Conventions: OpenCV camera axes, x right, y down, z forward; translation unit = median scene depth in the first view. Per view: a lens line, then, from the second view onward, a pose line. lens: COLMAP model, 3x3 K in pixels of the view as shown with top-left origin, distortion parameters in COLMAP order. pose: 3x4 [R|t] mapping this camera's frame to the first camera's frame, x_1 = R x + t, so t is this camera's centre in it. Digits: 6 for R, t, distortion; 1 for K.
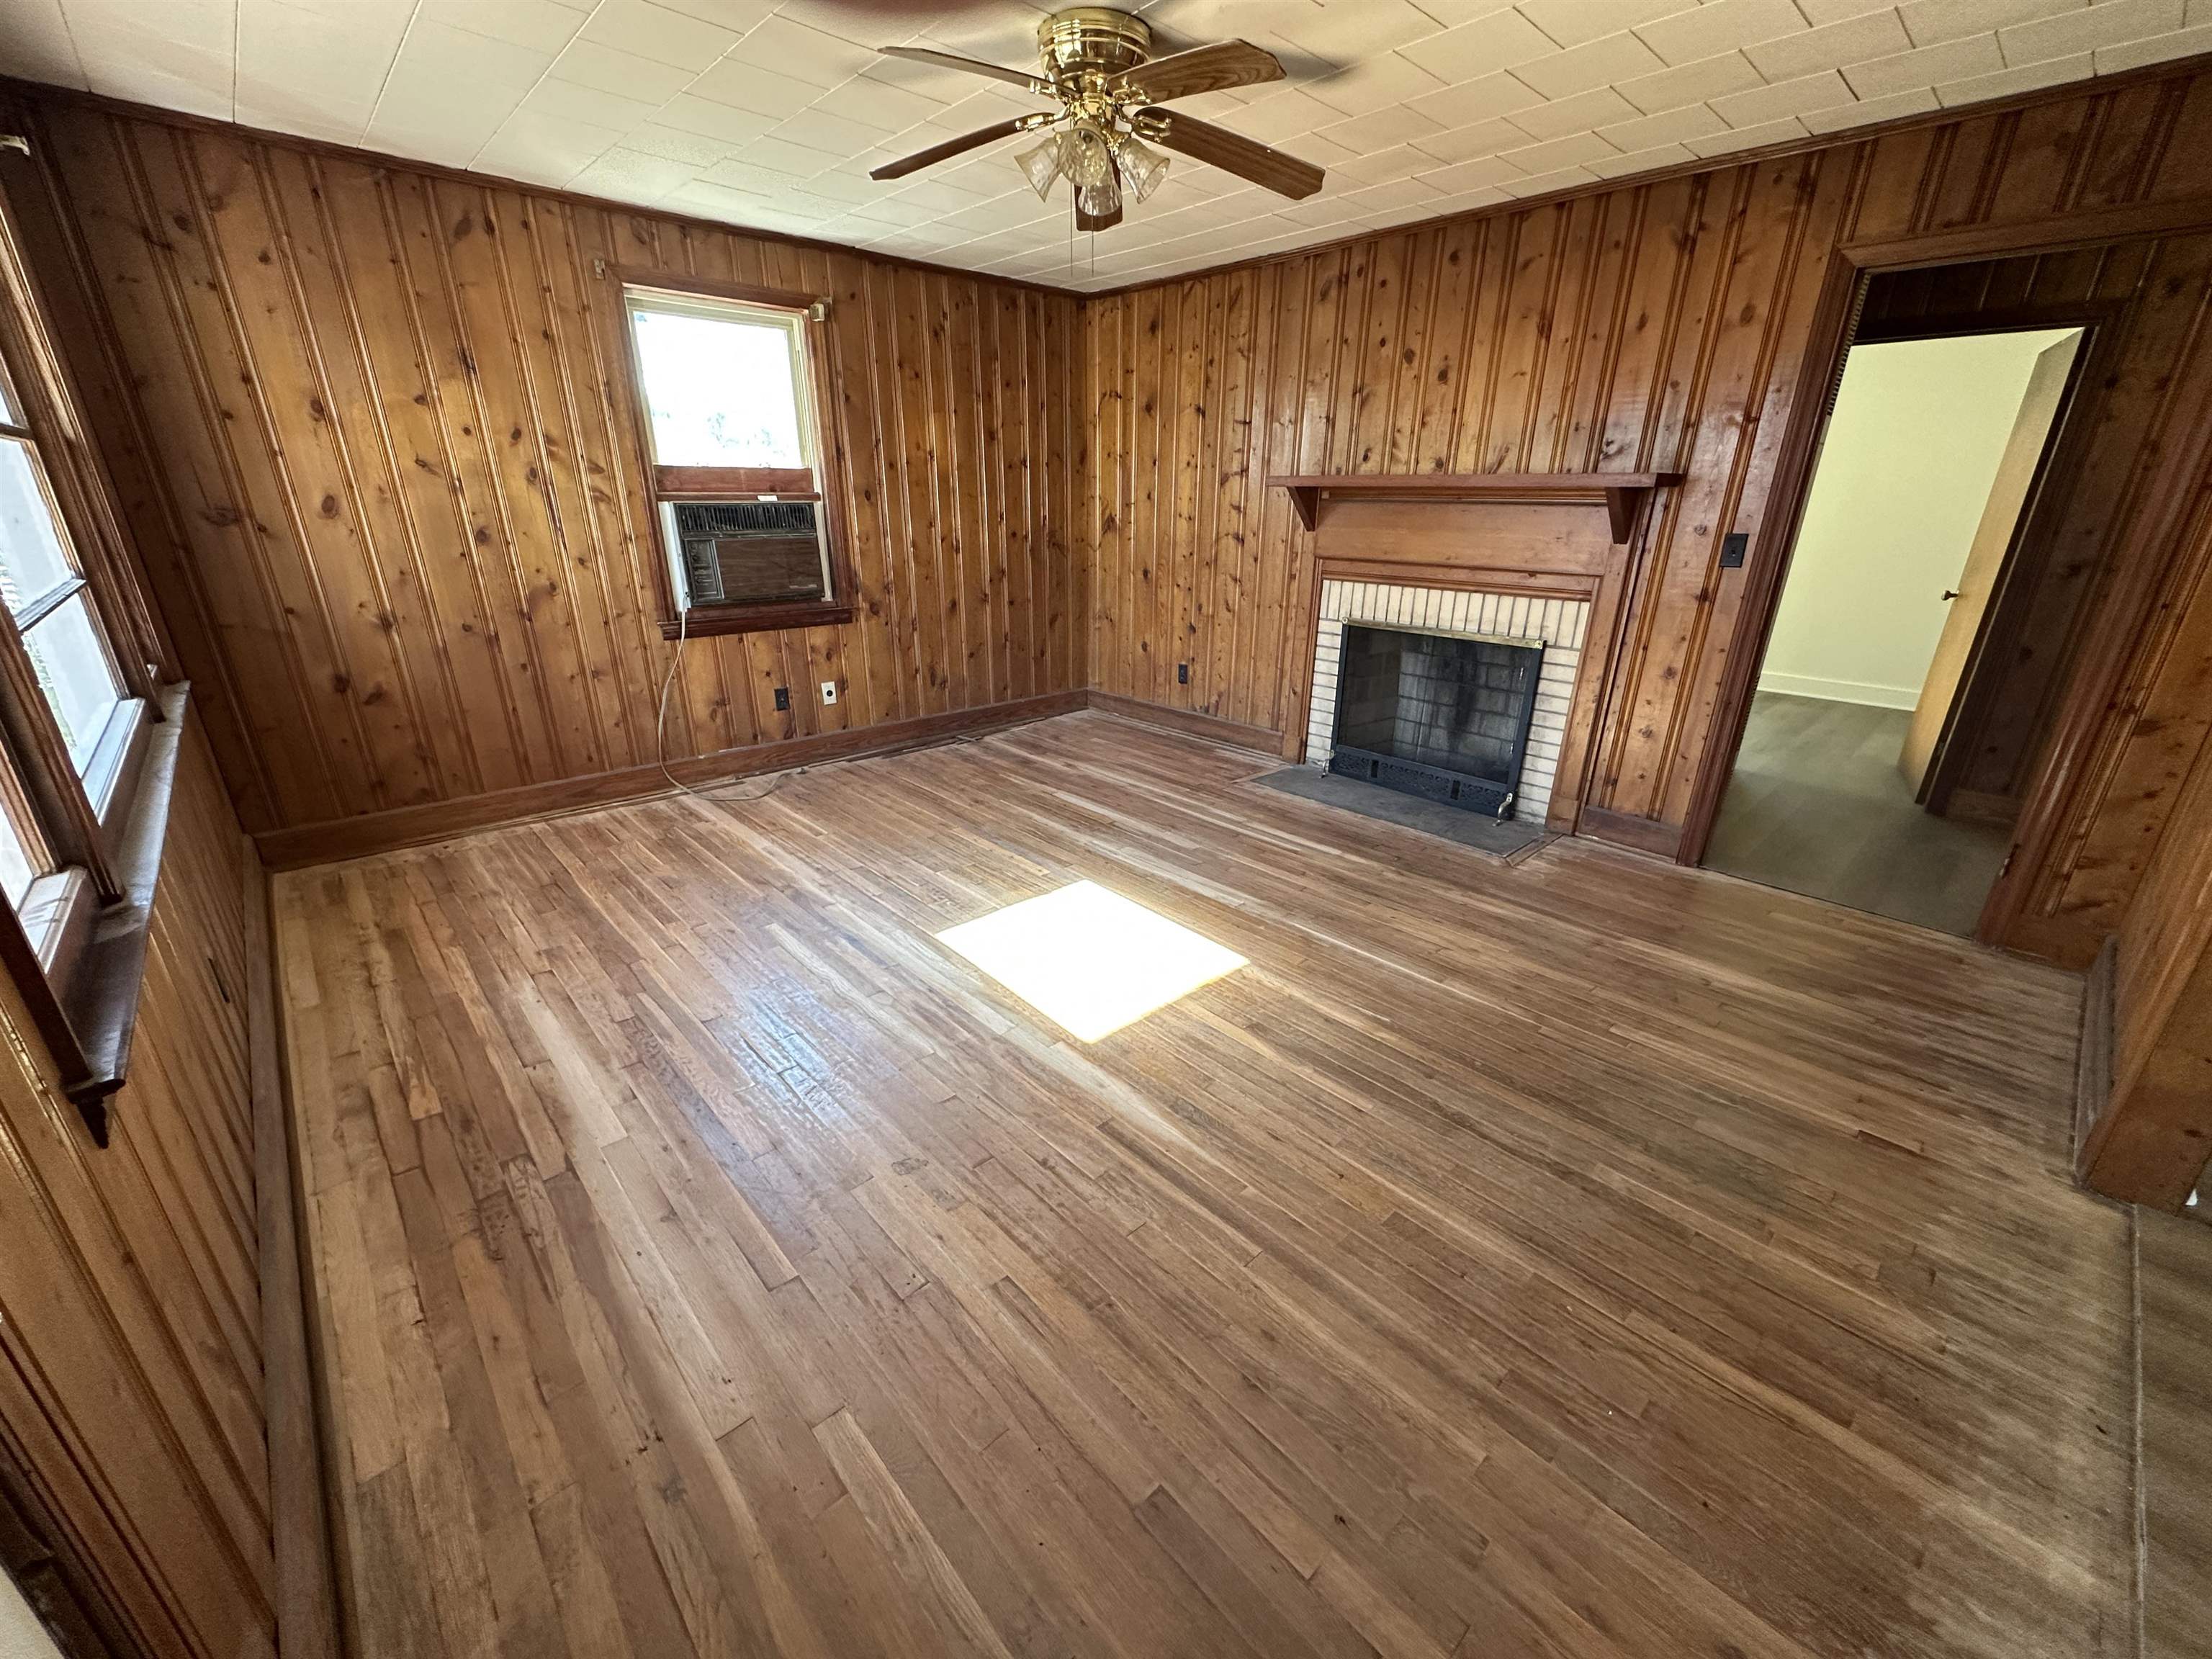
lens RADIAL K [[883.5, 0, 1100.4], [0, 883.5, 833.8], [0, 0, 1]] dist [0.000016, 0.000111]
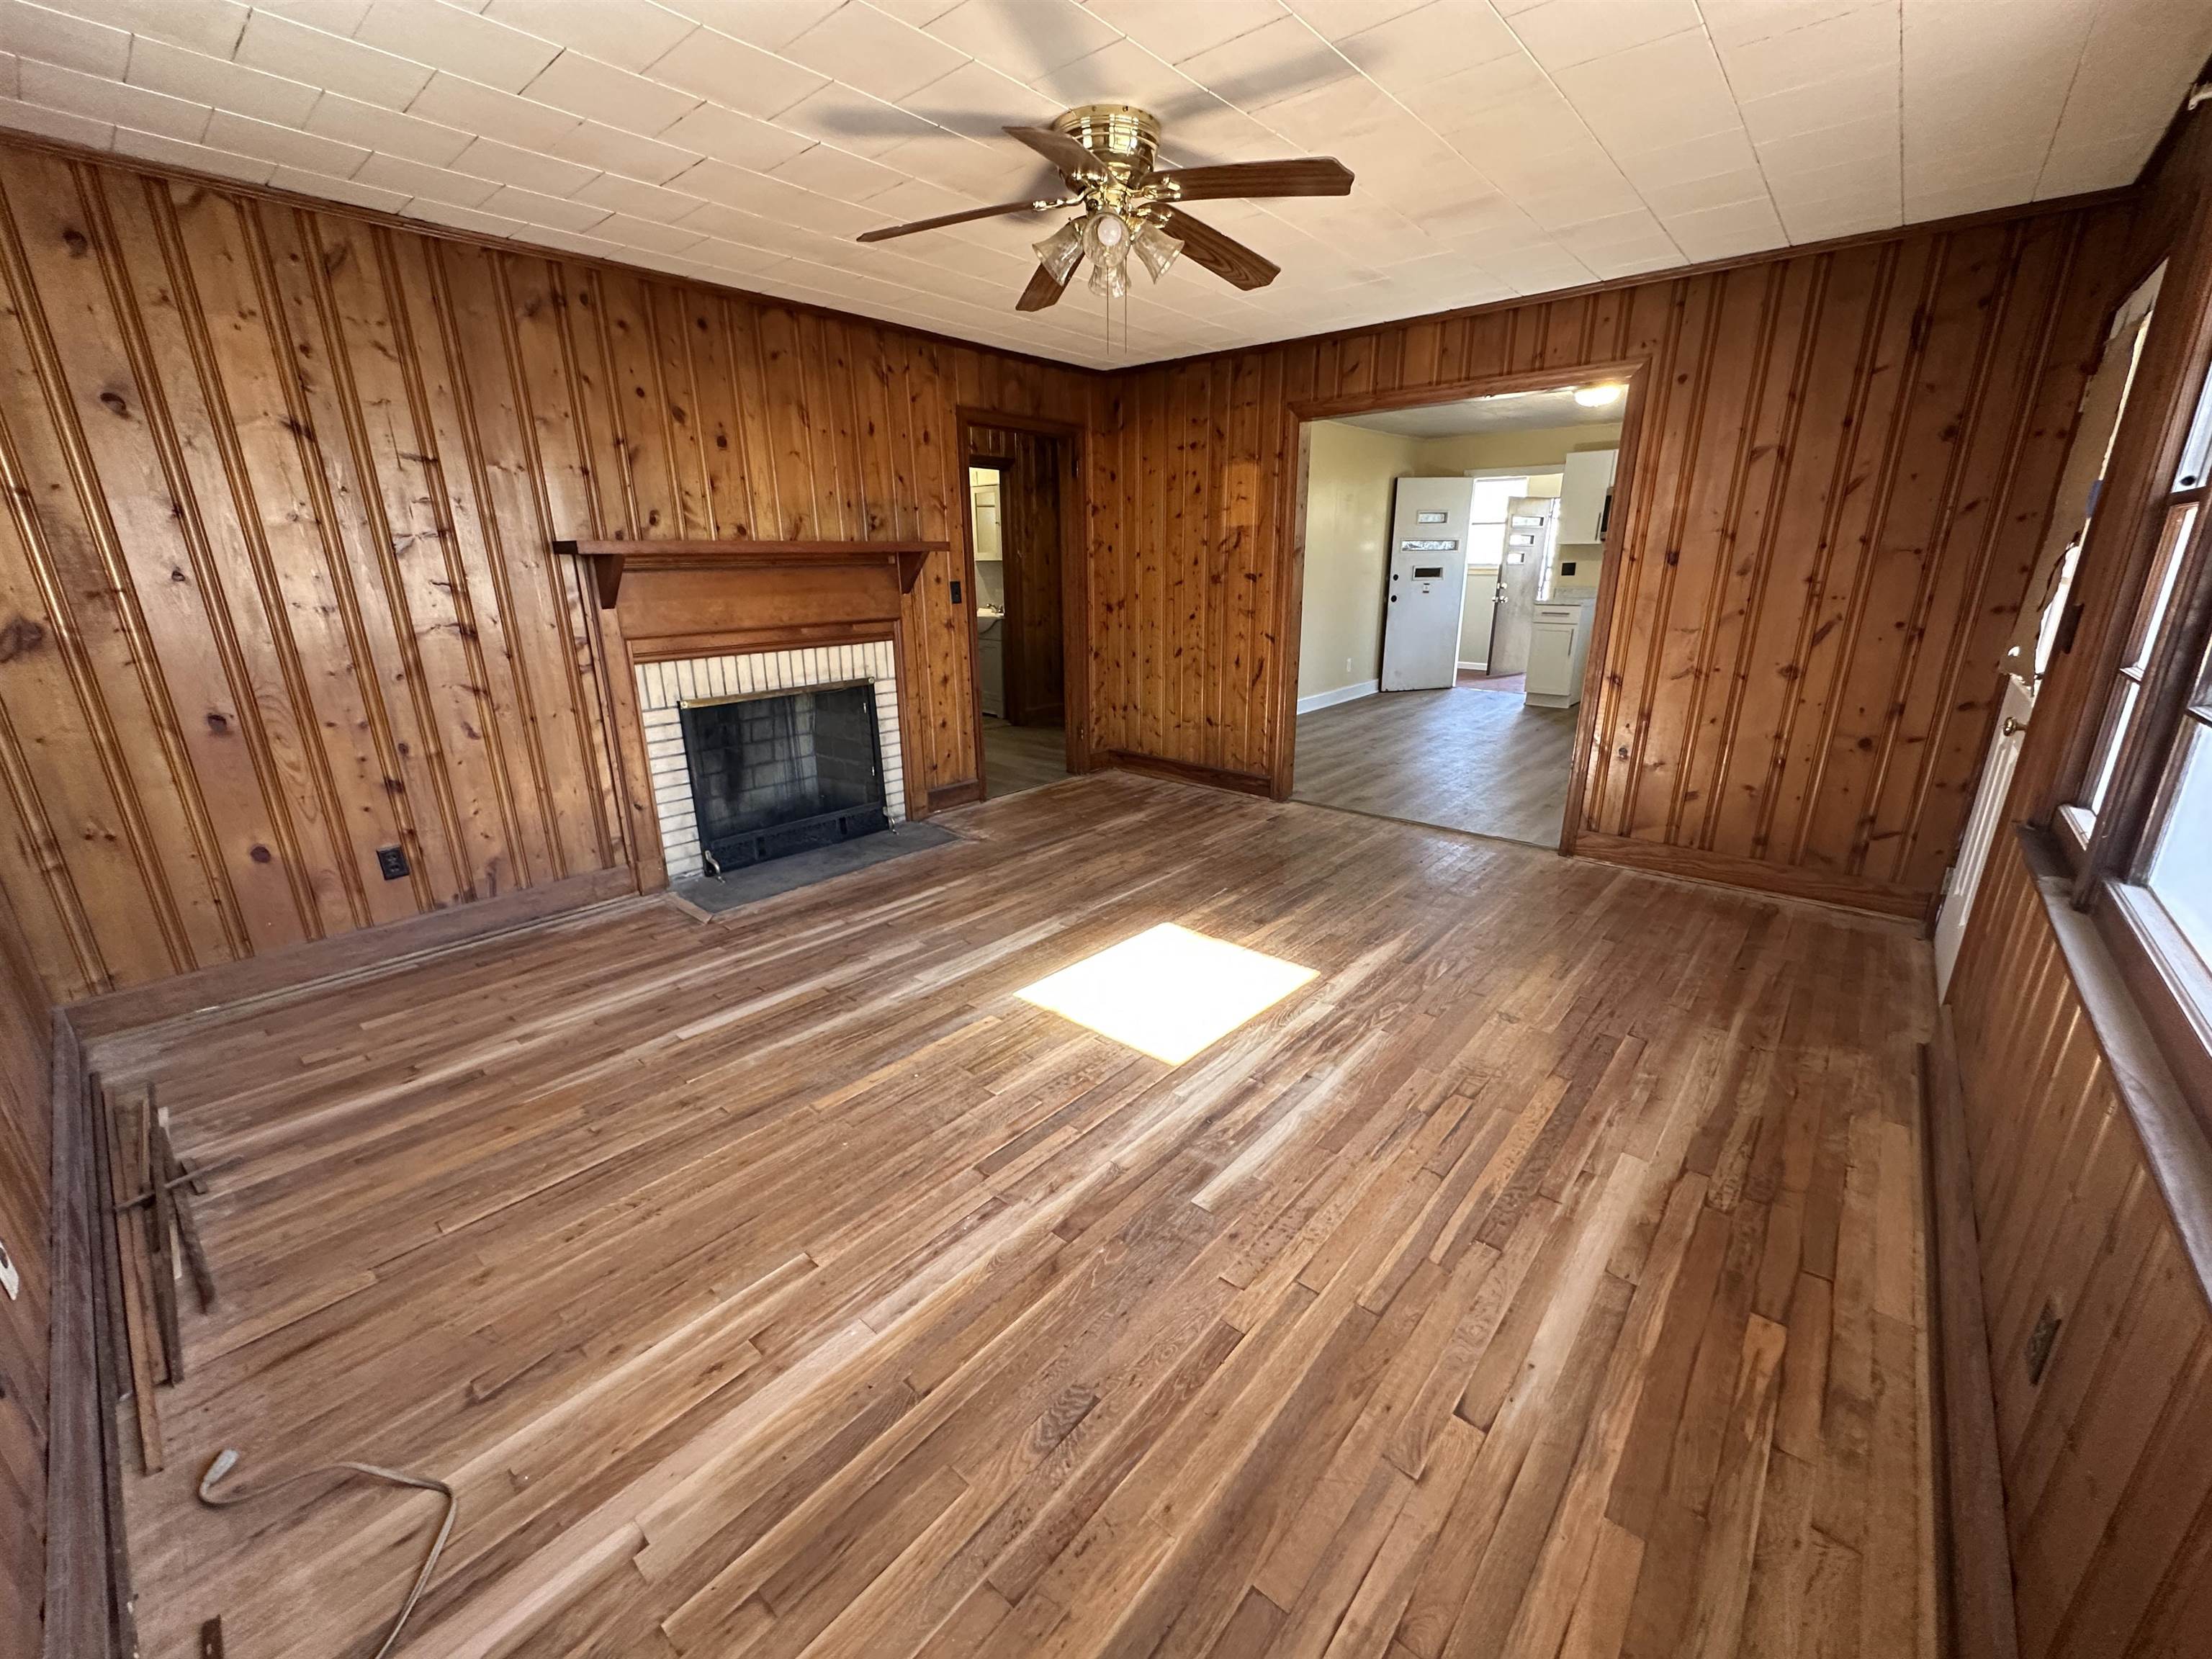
lens RADIAL K [[882.6, 0, 1109.4], [0, 882.6, 834.3], [0, 0, 1]] dist [-0.003504, -0.000165]
pose [[-0.114744, -0.307594, 0.944574, -0.718939], [0.365216, 0.871200, 0.328066, -0.301440], [-0.923824, 0.382617, 0.012373, 0.752903]]
